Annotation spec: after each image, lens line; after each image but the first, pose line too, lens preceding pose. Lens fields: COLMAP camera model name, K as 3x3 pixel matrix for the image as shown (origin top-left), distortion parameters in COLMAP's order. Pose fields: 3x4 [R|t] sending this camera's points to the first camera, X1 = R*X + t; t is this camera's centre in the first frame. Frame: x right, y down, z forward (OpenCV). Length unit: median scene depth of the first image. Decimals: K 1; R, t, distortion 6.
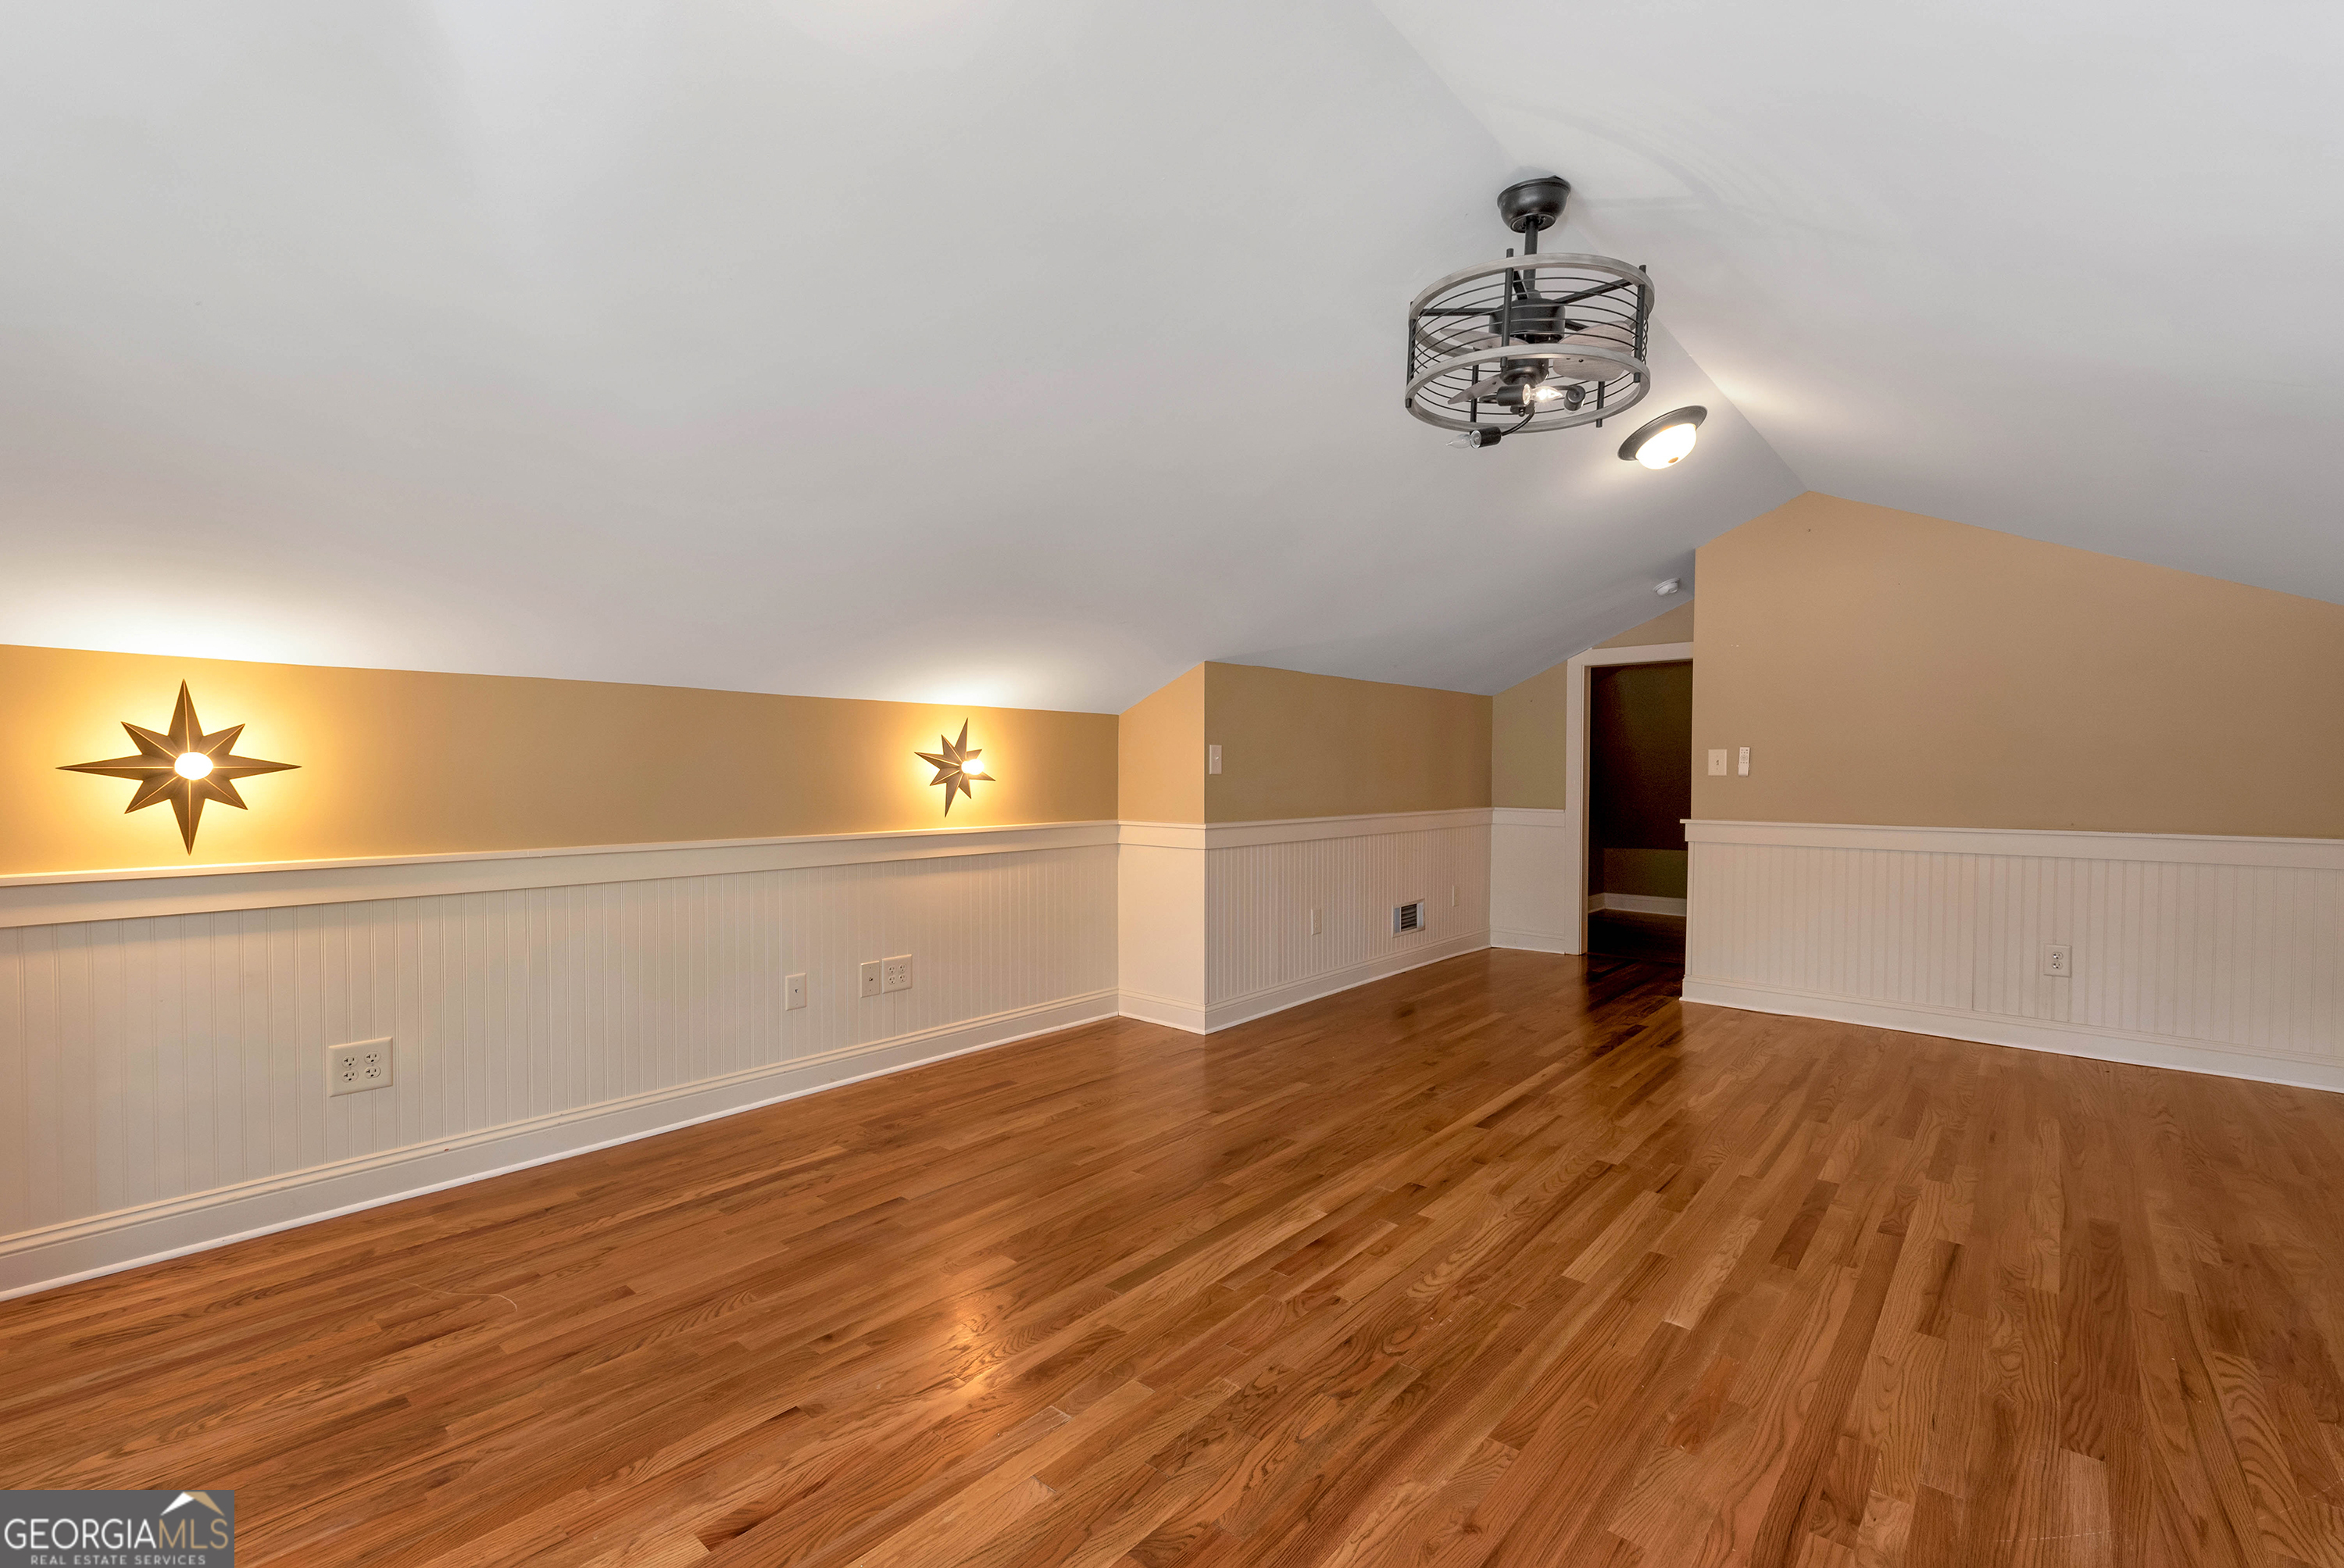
lens RADIAL K [[1013.7, 0, 1170.4], [0, 1013.7, 790.5], [0, 0, 1]] dist [0.003054, 0.000059]
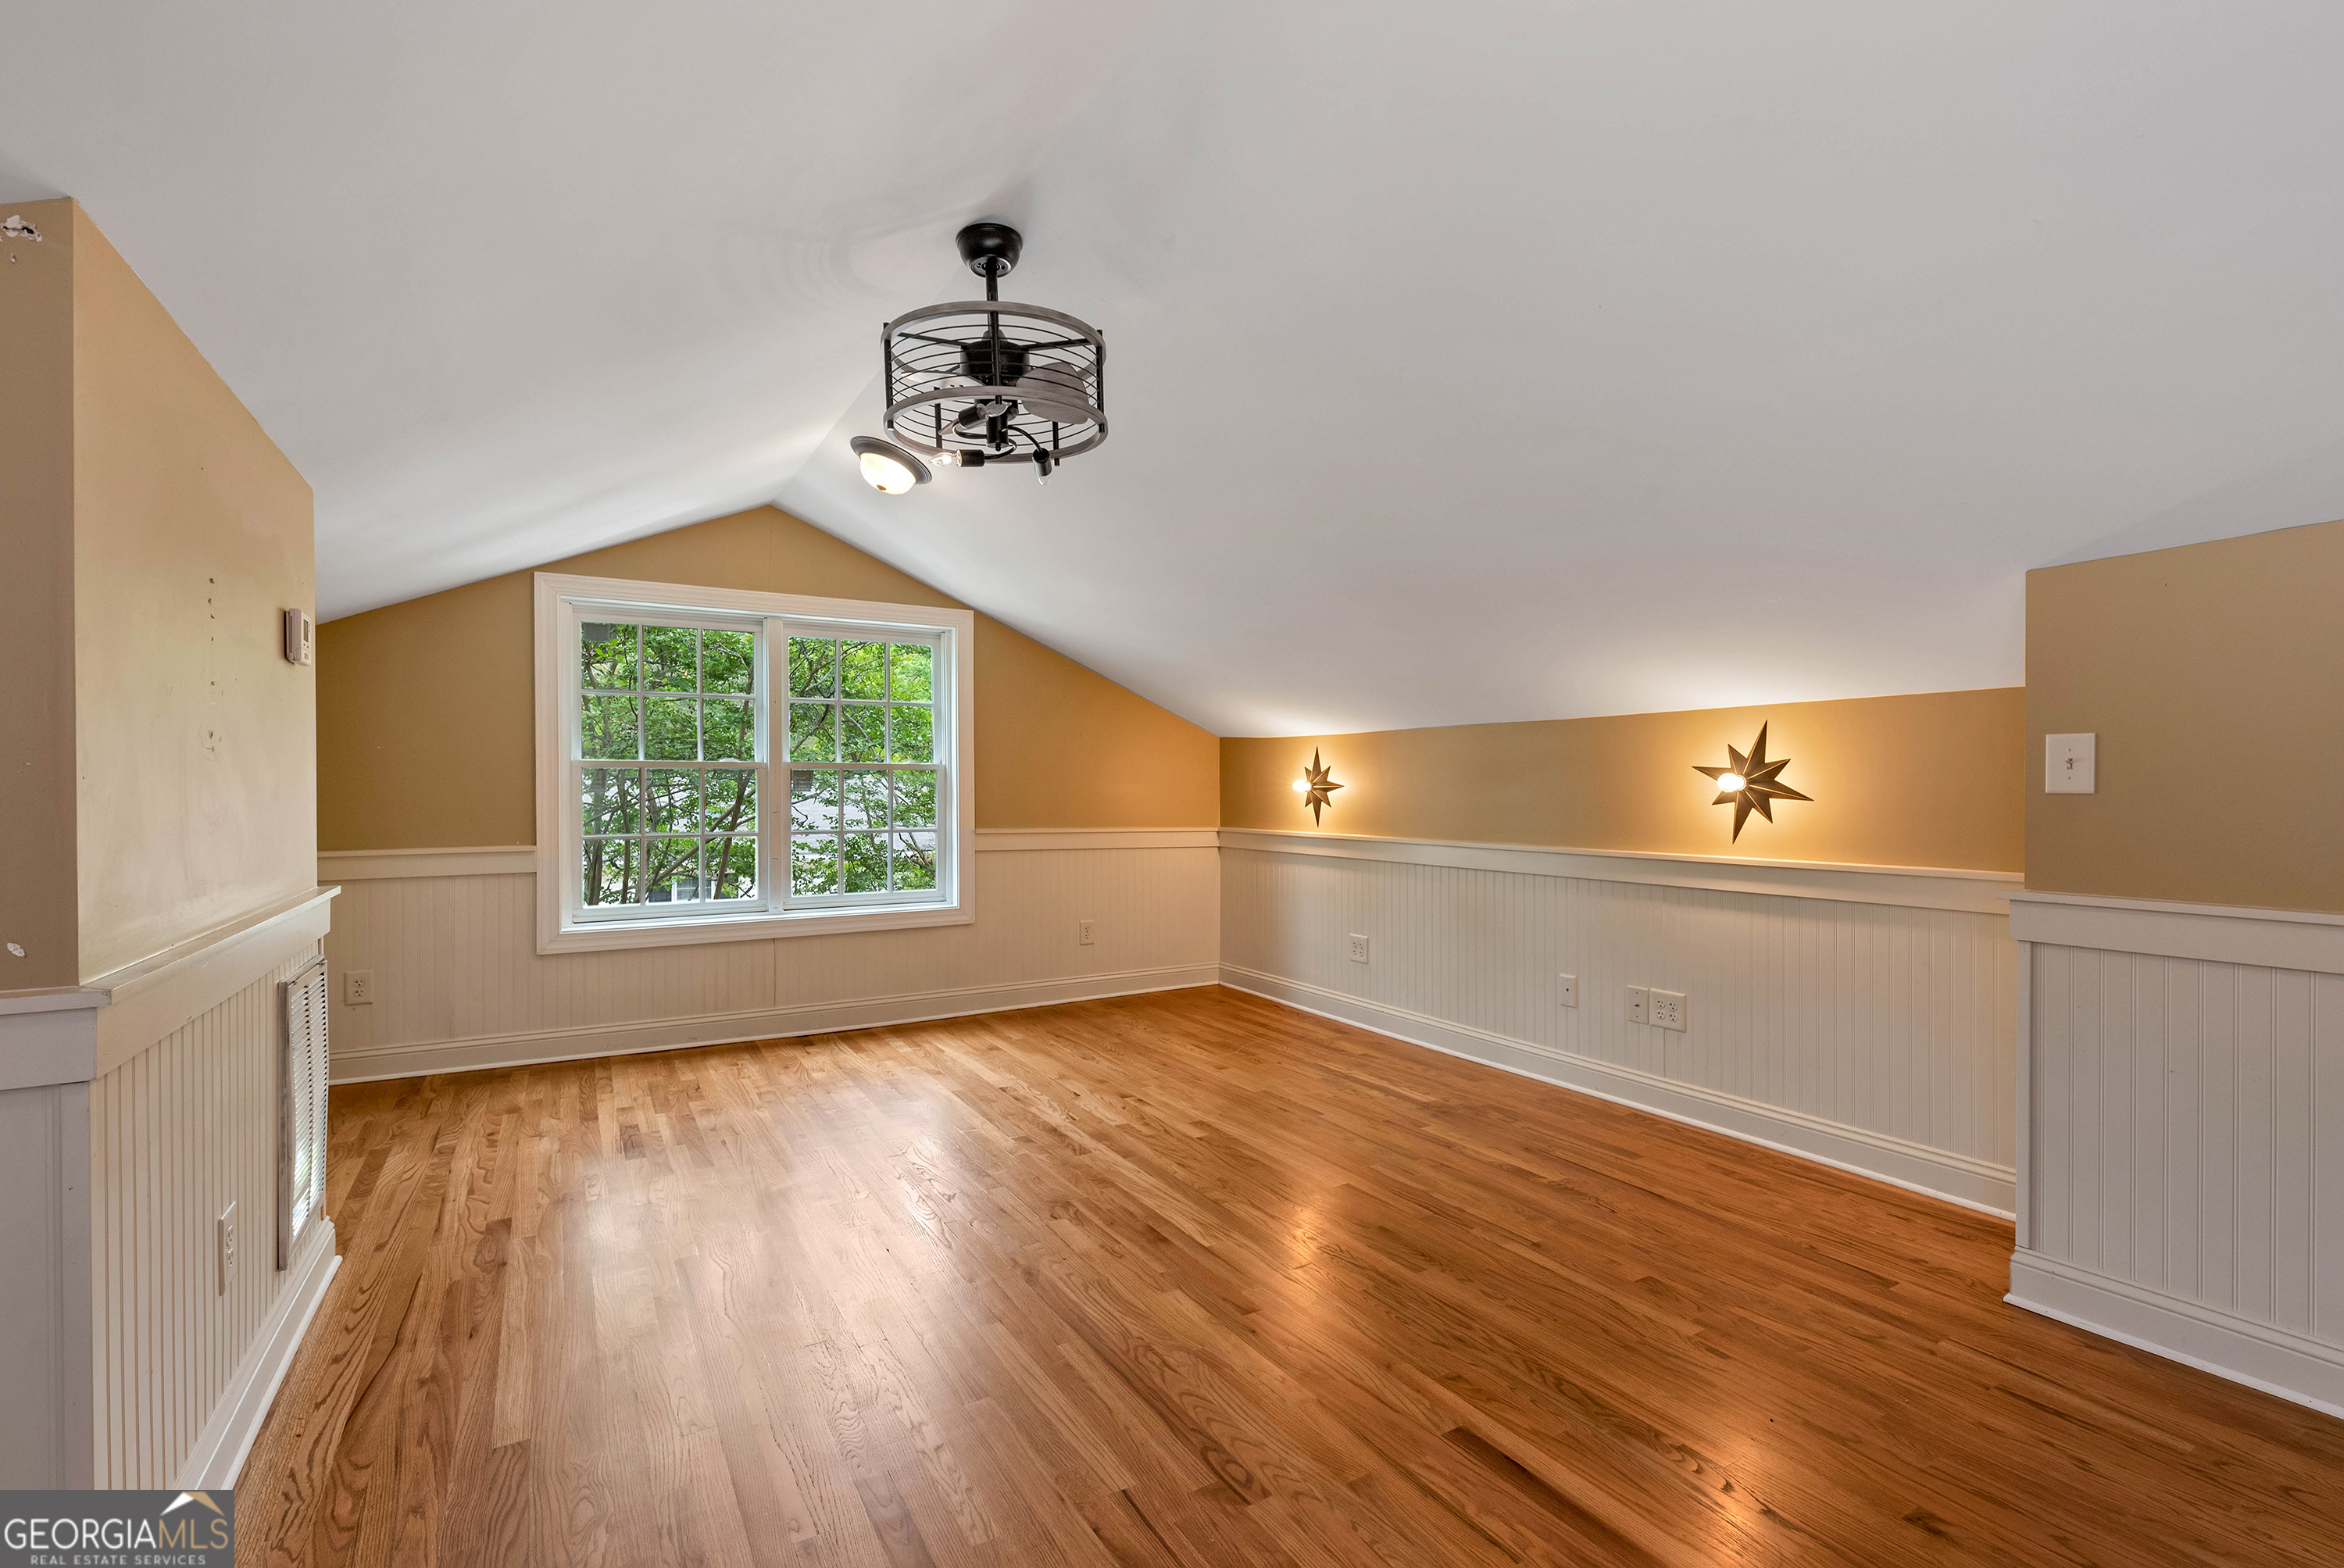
lens RADIAL K [[1013.7, 0, 1170.9], [0, 1013.7, 785.5], [0, 0, 1]] dist [0.003054, 0.000059]
pose [[-0.294985, -0.001753, -0.955500, 0.937353], [-0.015738, 0.999872, 0.003024, -0.021635], [0.955372, 0.015930, -0.294975, 1.071306]]
